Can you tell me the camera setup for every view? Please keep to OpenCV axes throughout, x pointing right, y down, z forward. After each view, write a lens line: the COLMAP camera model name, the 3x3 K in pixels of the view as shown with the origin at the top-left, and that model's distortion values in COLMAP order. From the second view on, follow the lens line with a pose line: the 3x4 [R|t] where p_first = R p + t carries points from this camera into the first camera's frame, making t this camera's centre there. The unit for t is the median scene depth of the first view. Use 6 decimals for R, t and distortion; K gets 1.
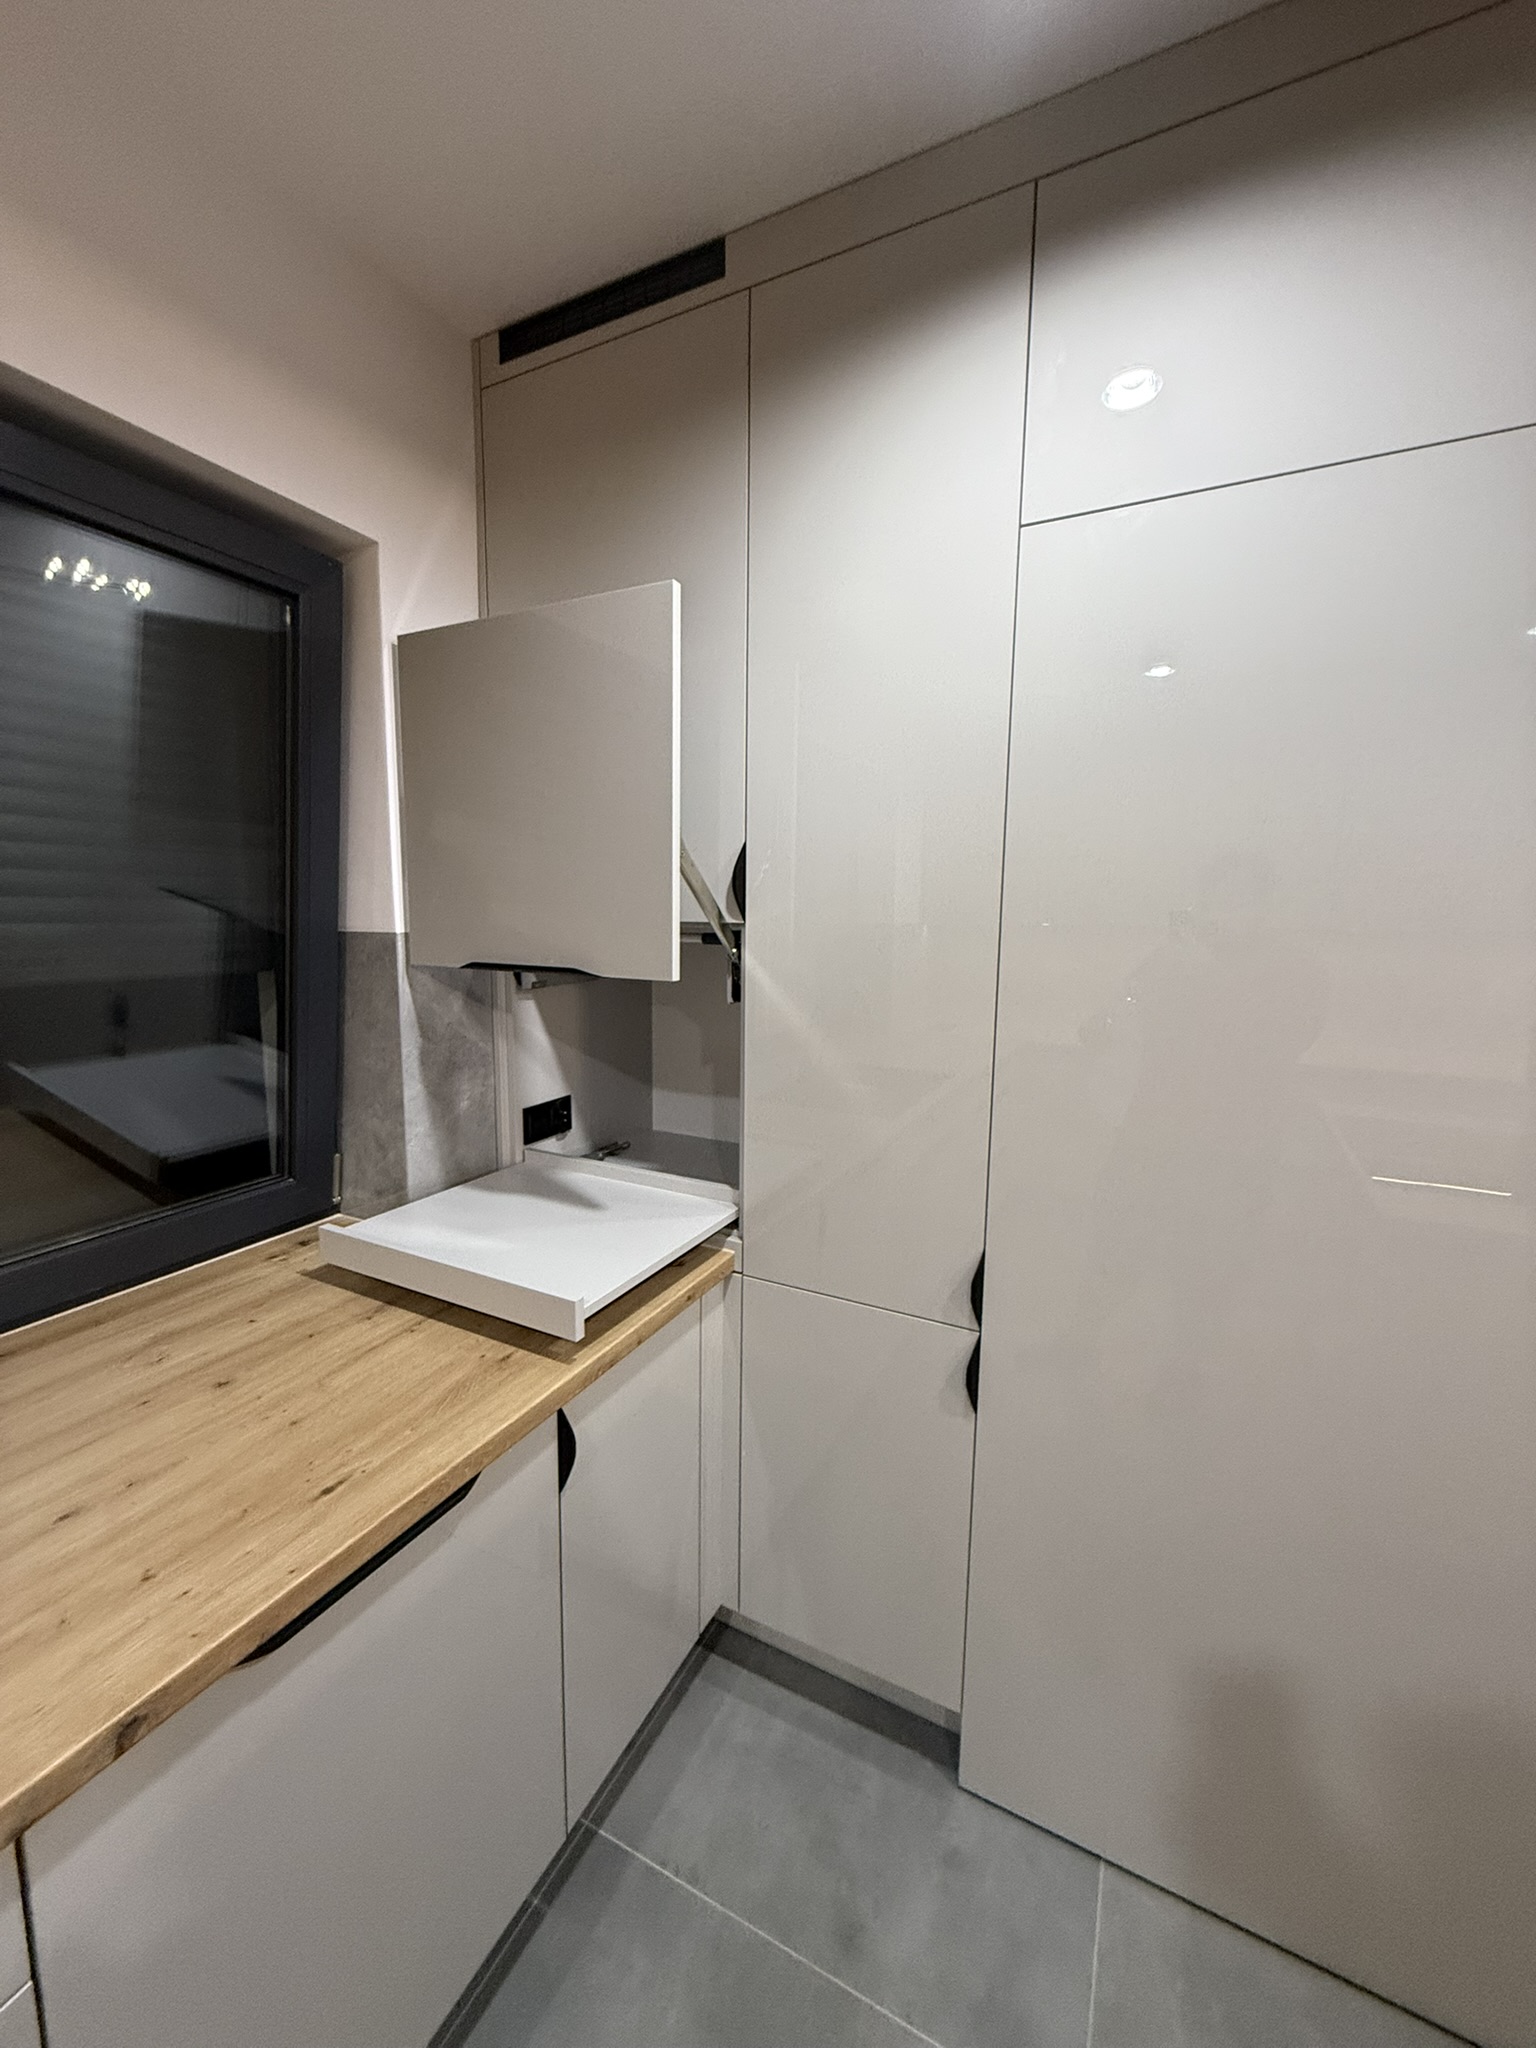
lens RADIAL K [[811.3, 0, 766.7], [0, 811.3, 1020.1], [0, 0, 1]] dist [-0.000482, -0.000181]
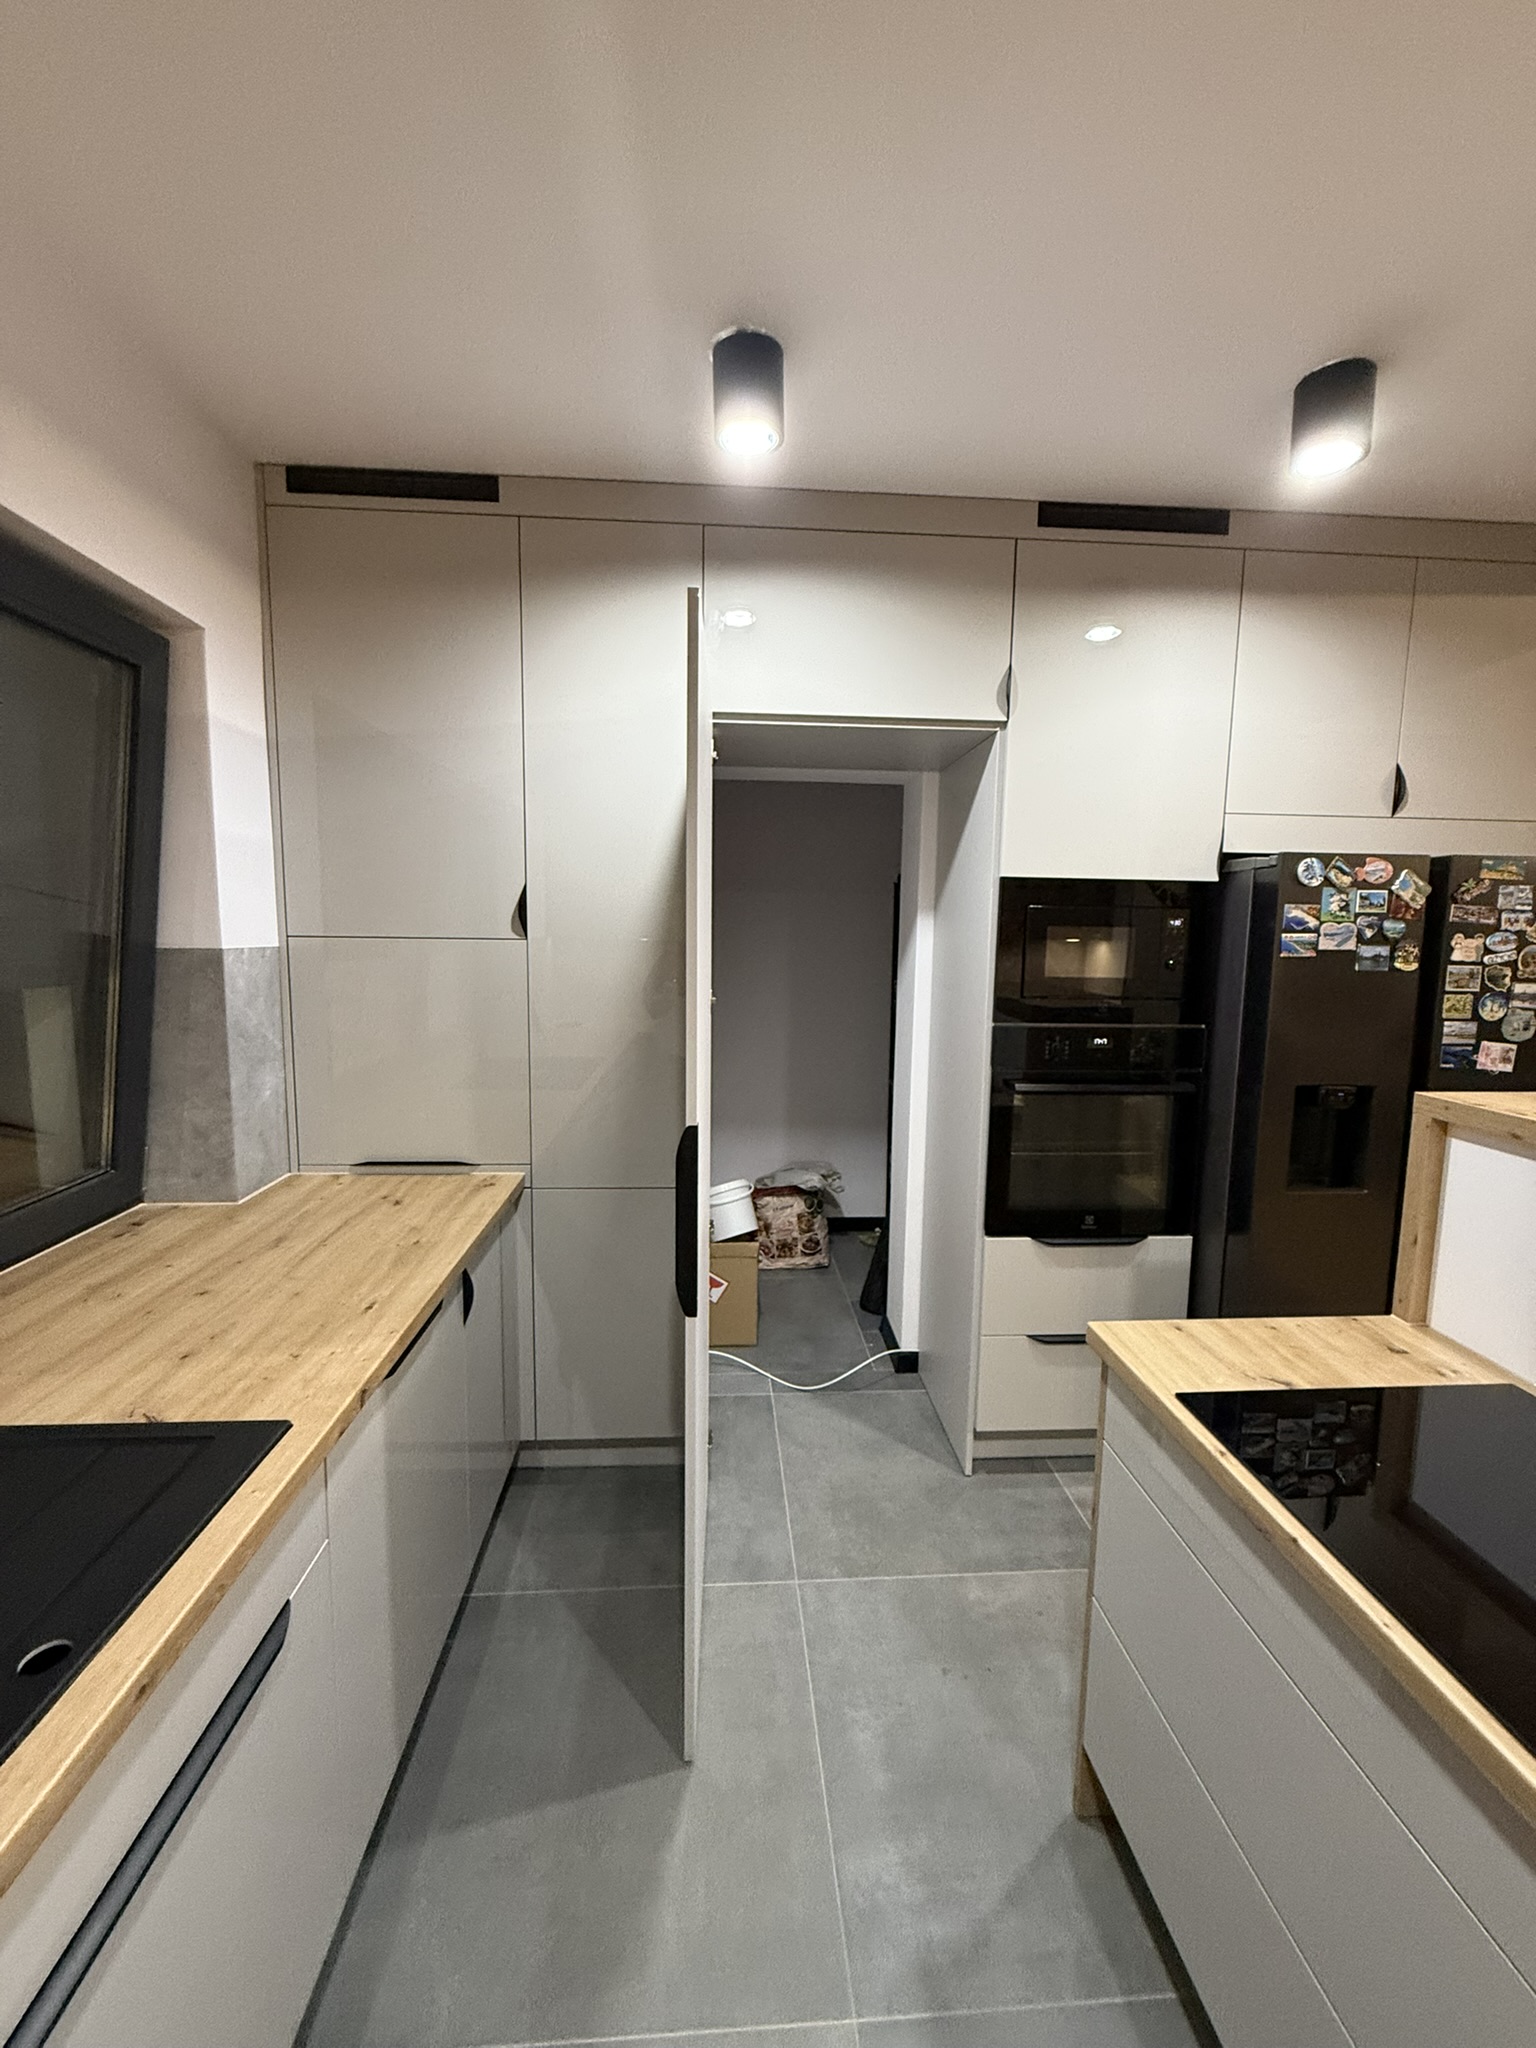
lens RADIAL K [[811.3, 0, 766.7], [0, 811.3, 1020.1], [0, 0, 1]] dist [-0.000482, -0.000181]
pose [[0.861496, -0.055577, 0.504713, -0.424758], [0.063534, 0.997979, 0.001449, 0.052999], [-0.503774, 0.030818, 0.863286, -0.487611]]
